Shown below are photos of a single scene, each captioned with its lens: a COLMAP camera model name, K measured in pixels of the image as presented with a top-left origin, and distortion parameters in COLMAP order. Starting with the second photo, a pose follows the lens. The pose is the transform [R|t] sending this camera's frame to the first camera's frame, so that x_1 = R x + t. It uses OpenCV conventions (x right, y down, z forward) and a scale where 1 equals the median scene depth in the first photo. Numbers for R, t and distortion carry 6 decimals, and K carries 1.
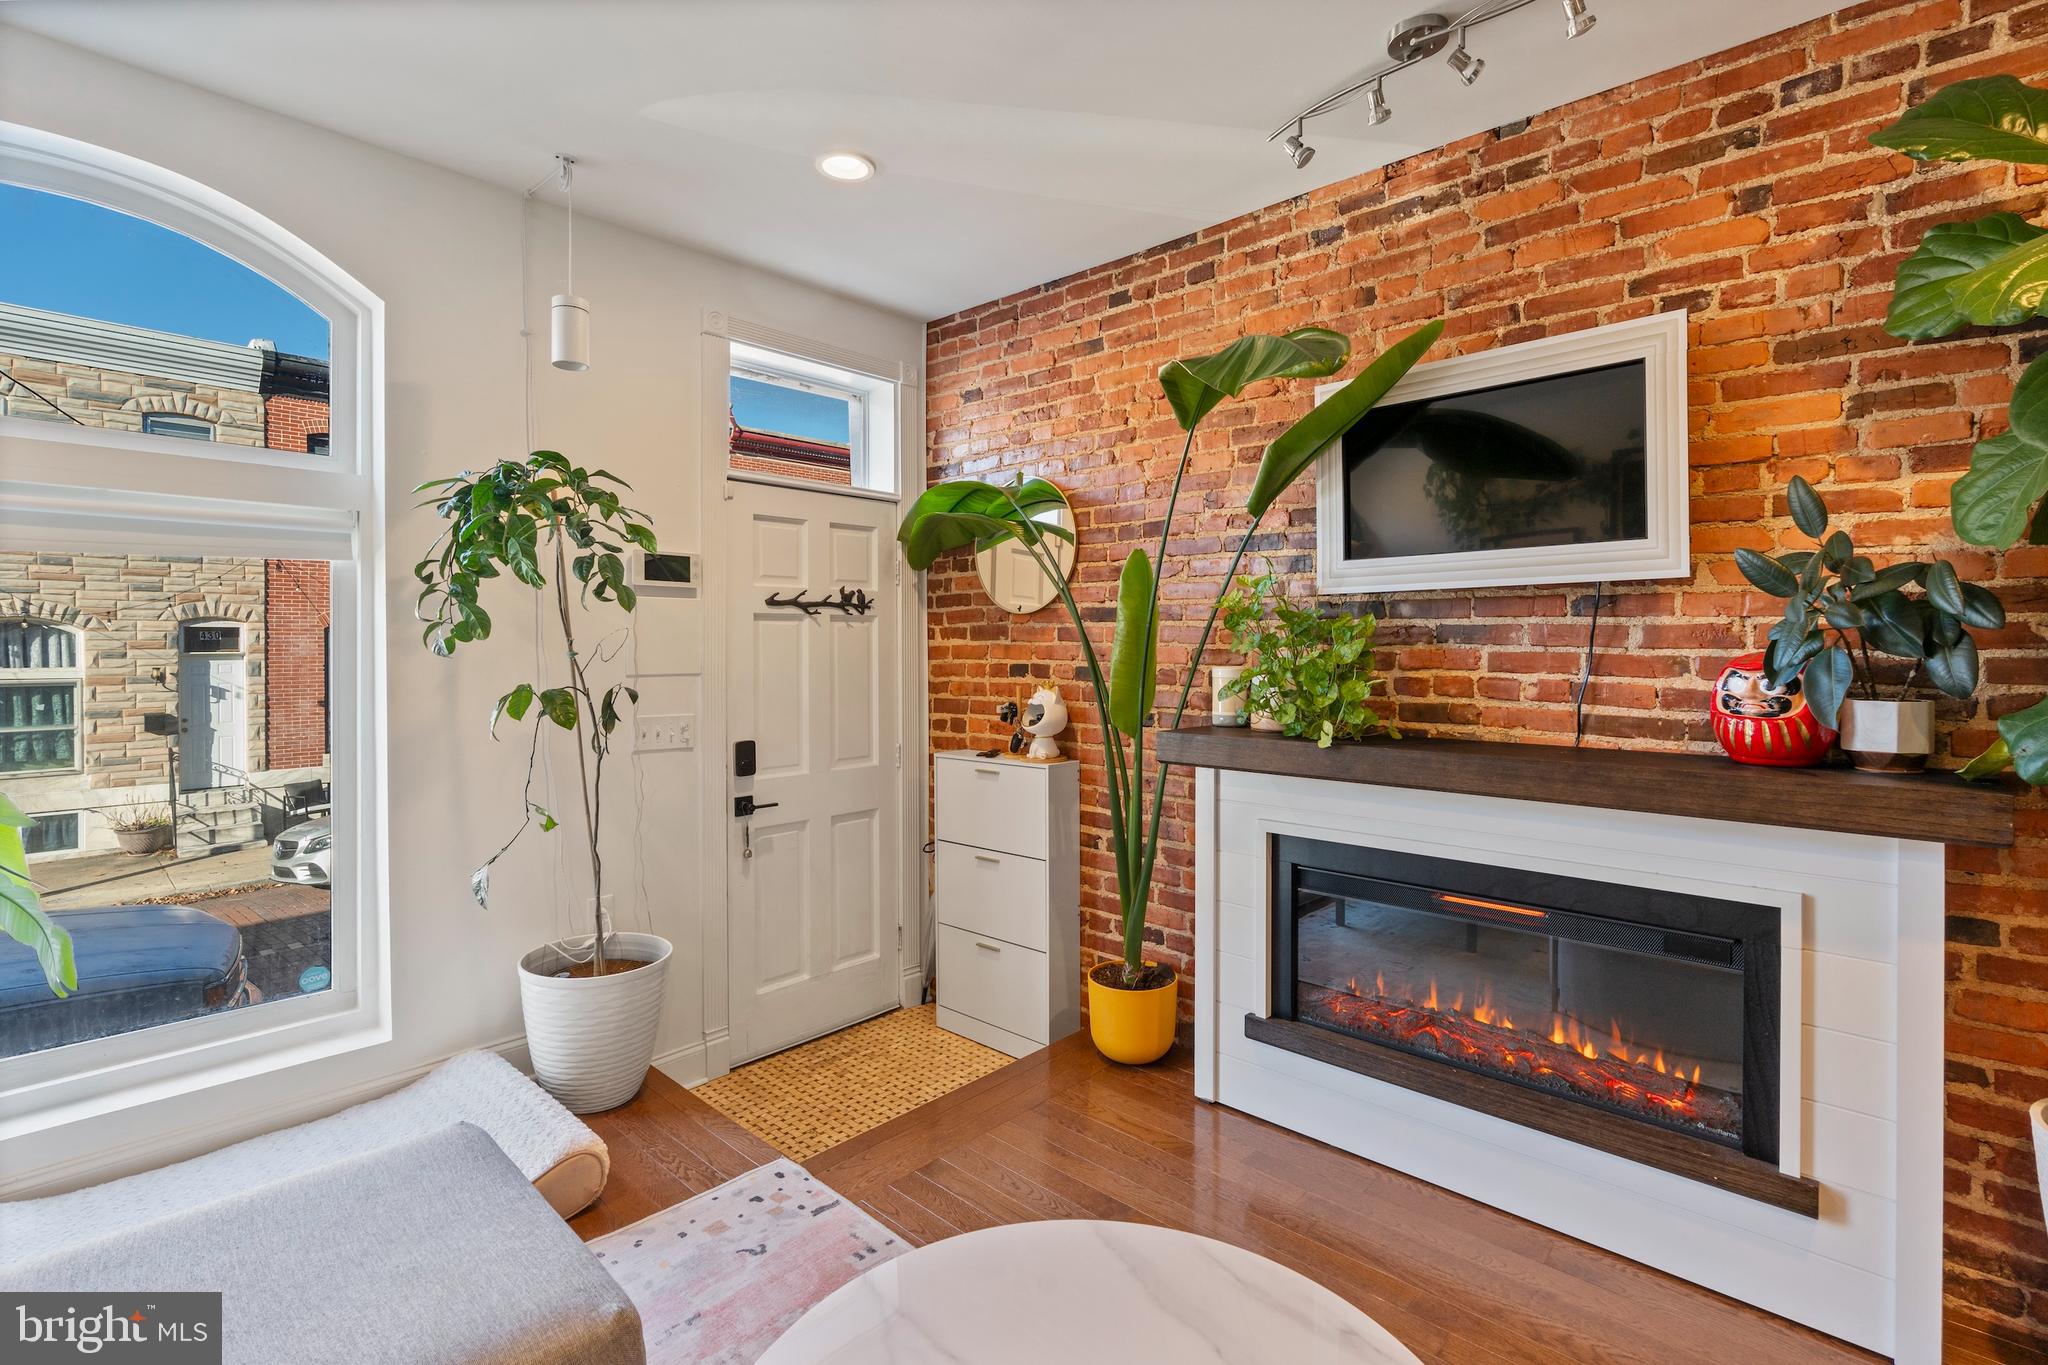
lens RADIAL K [[926.4, 0, 1053.0], [0, 926.4, 646.3], [0, 0, 1]] dist [-0.010497, 0.003676]
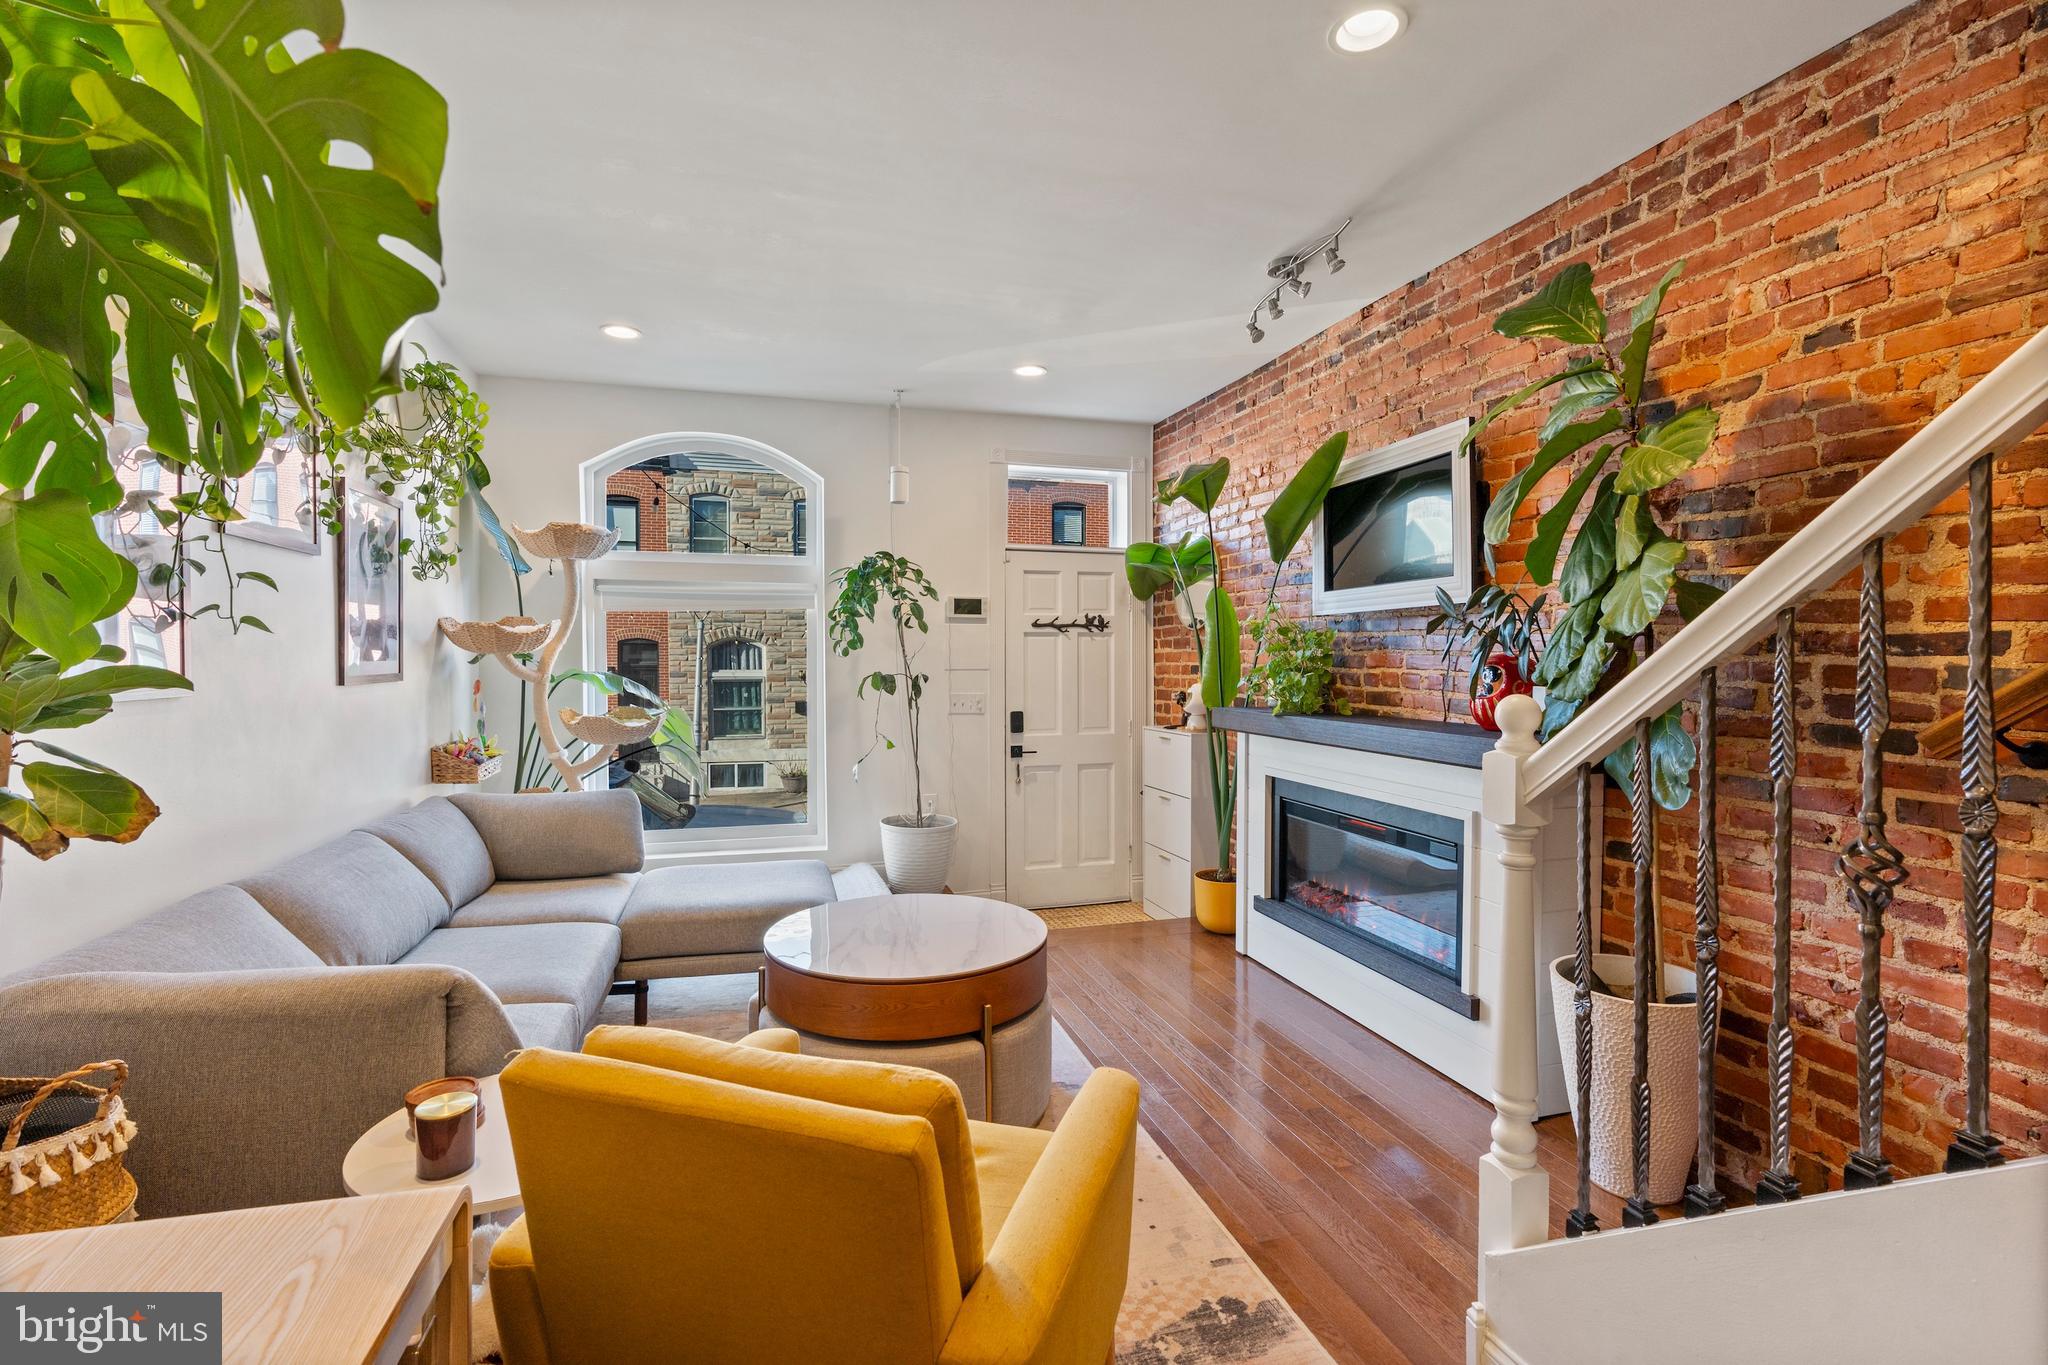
lens RADIAL K [[926.4, 0, 1071.3], [0, 926.4, 671.9], [0, 0, 1]] dist [-0.010497, 0.003676]
pose [[0.872300, 0.008726, -0.488894, 0.652167], [-0.001560, 0.999885, 0.015062, 0.010599], [0.488969, -0.012376, 0.872213, -0.440339]]
